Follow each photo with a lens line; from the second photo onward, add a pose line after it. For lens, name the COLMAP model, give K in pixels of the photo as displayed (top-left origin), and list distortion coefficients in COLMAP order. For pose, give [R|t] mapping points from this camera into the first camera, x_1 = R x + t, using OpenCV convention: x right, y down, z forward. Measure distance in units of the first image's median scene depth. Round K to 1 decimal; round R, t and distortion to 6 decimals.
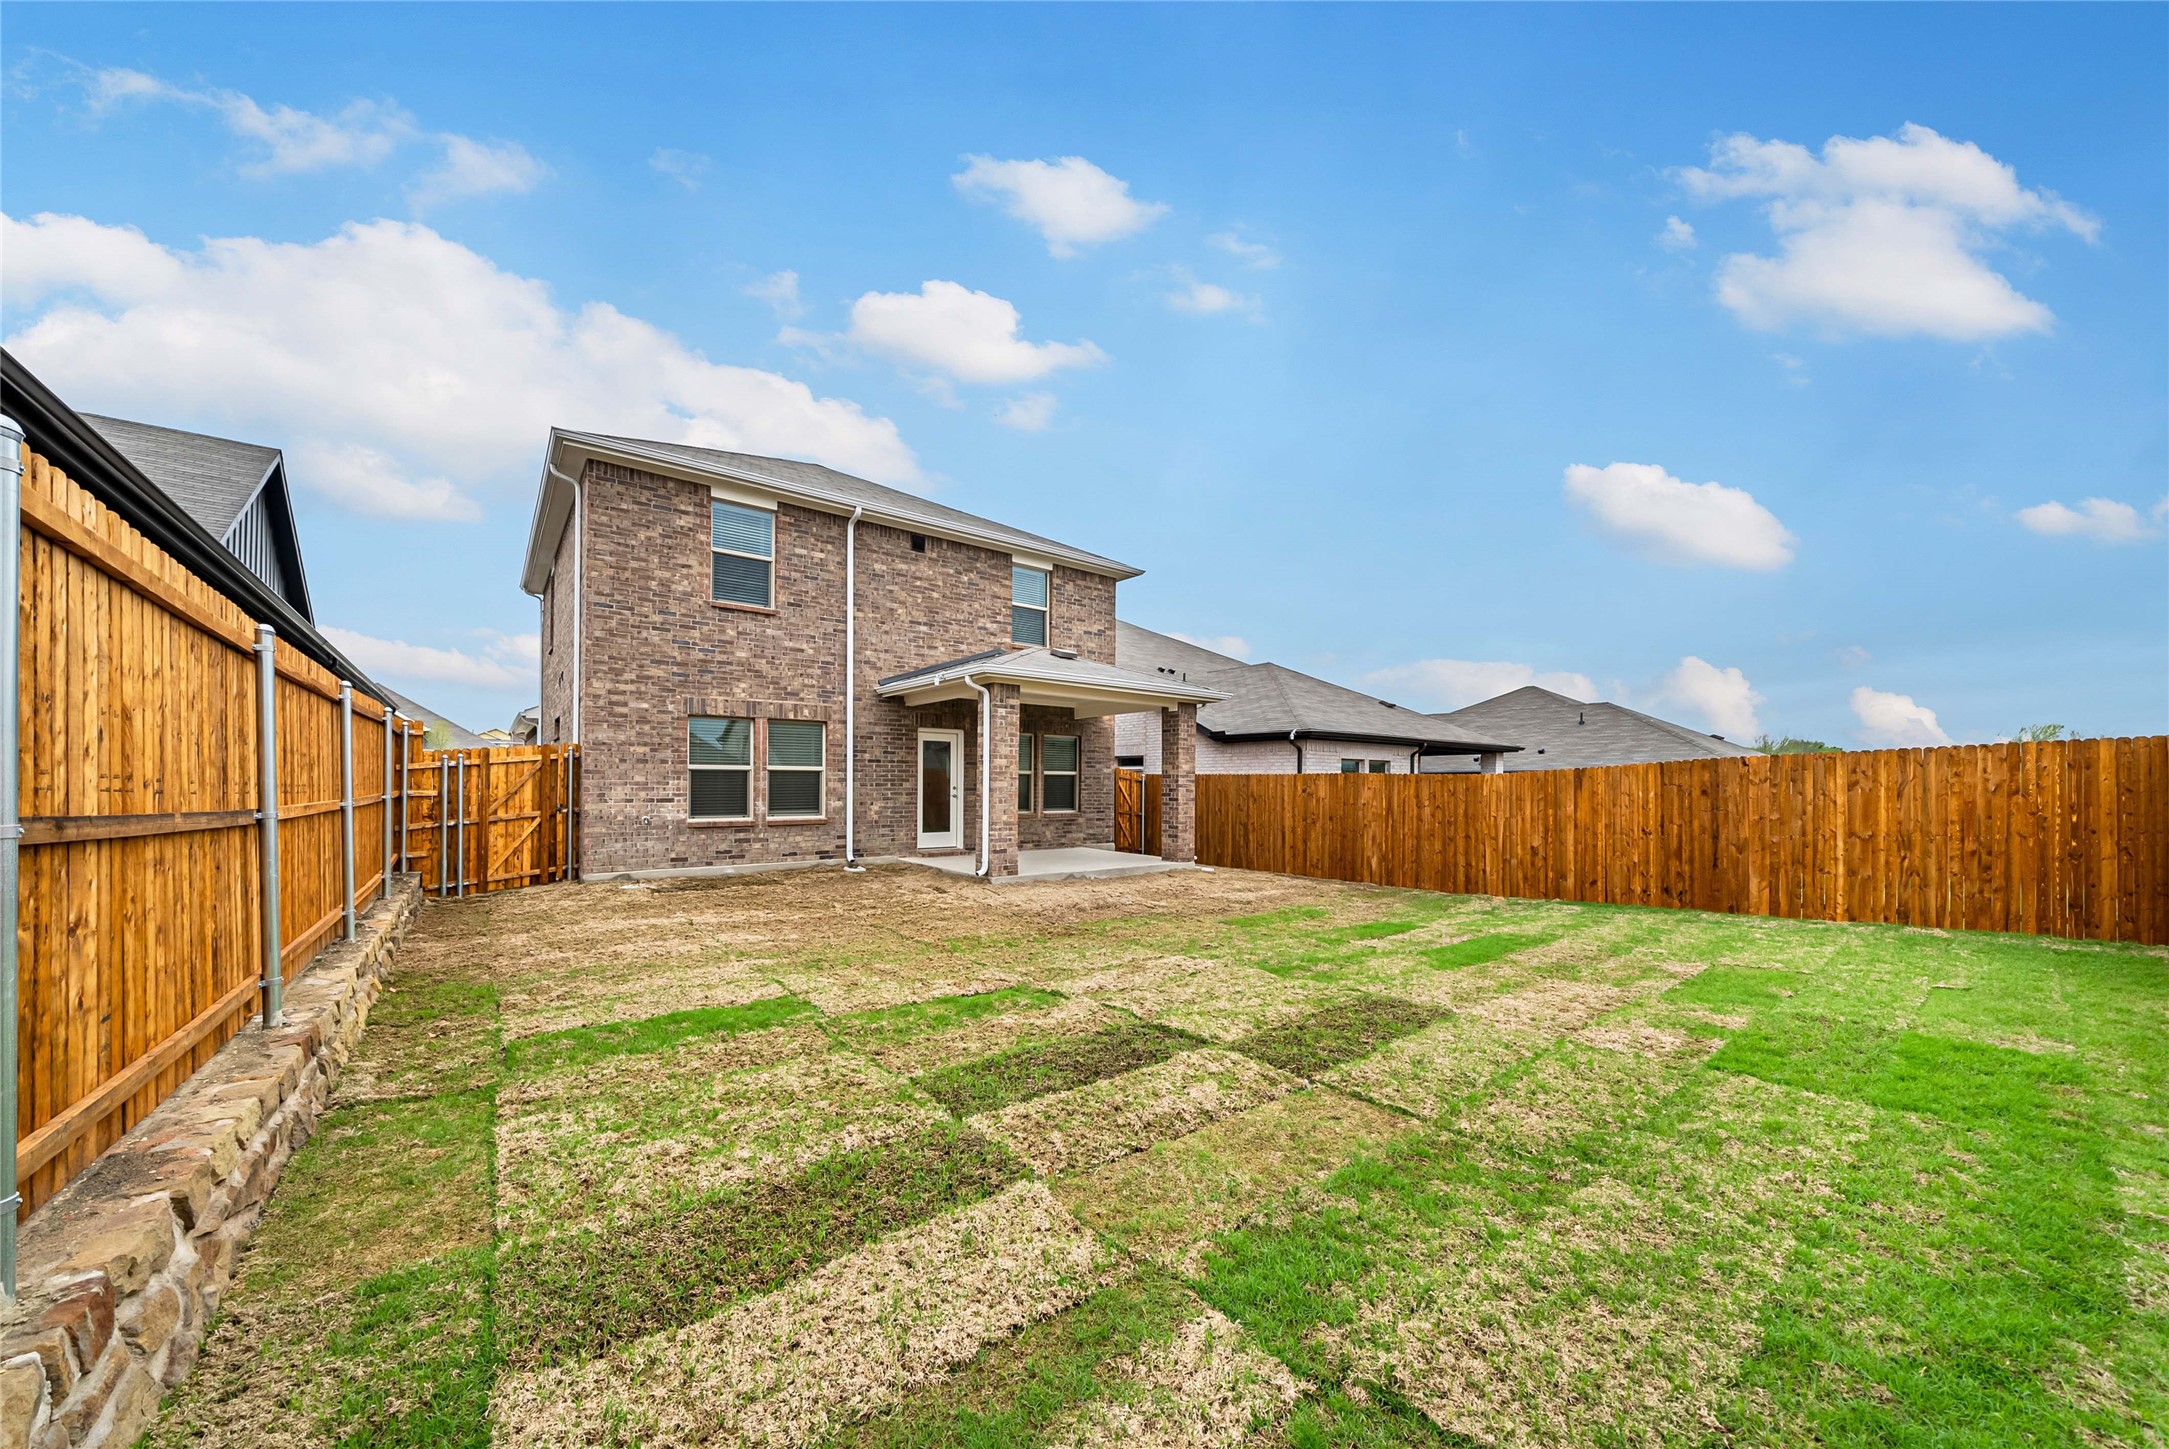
lens RADIAL K [[770.0, 0, 1083.8], [0, 770.0, 781.1], [0, 0, 1]] dist [-0.001118, -0.000060]
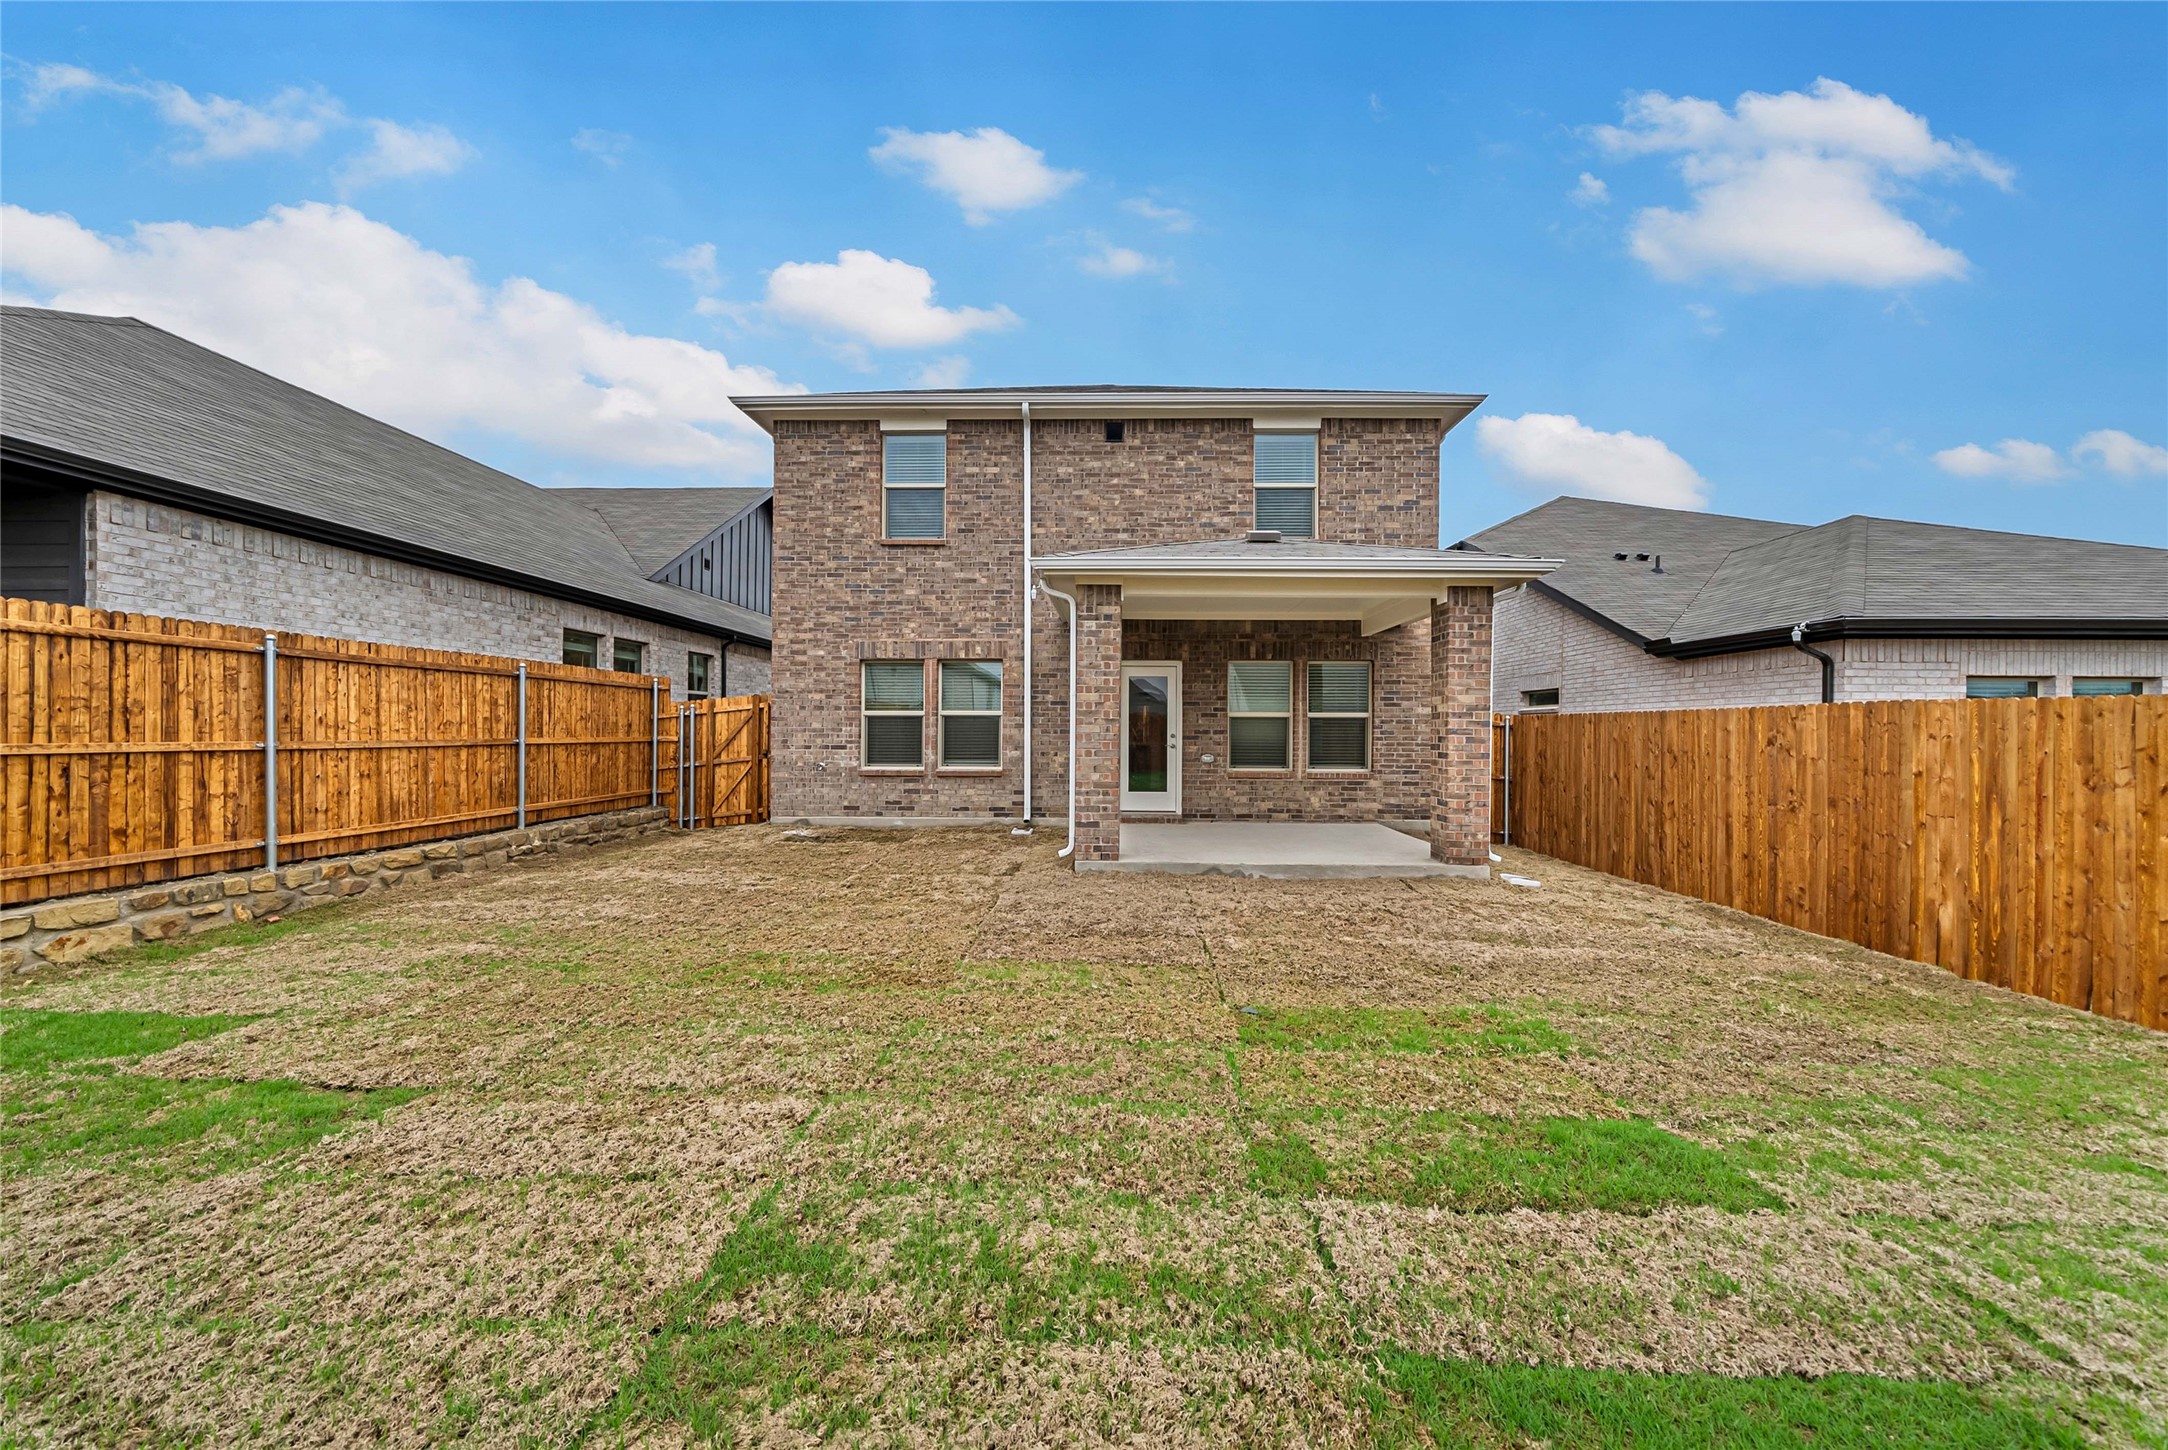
lens RADIAL K [[748.6, 0, 1094.5], [0, 748.6, 728.4], [0, 0, 1]] dist [-0.004073, -0.000173]
pose [[0.770862, -0.005681, -0.636977, 0.291428], [0.002364, 0.999979, -0.006058, 0.006718], [0.636998, 0.003164, 0.770859, 0.421666]]
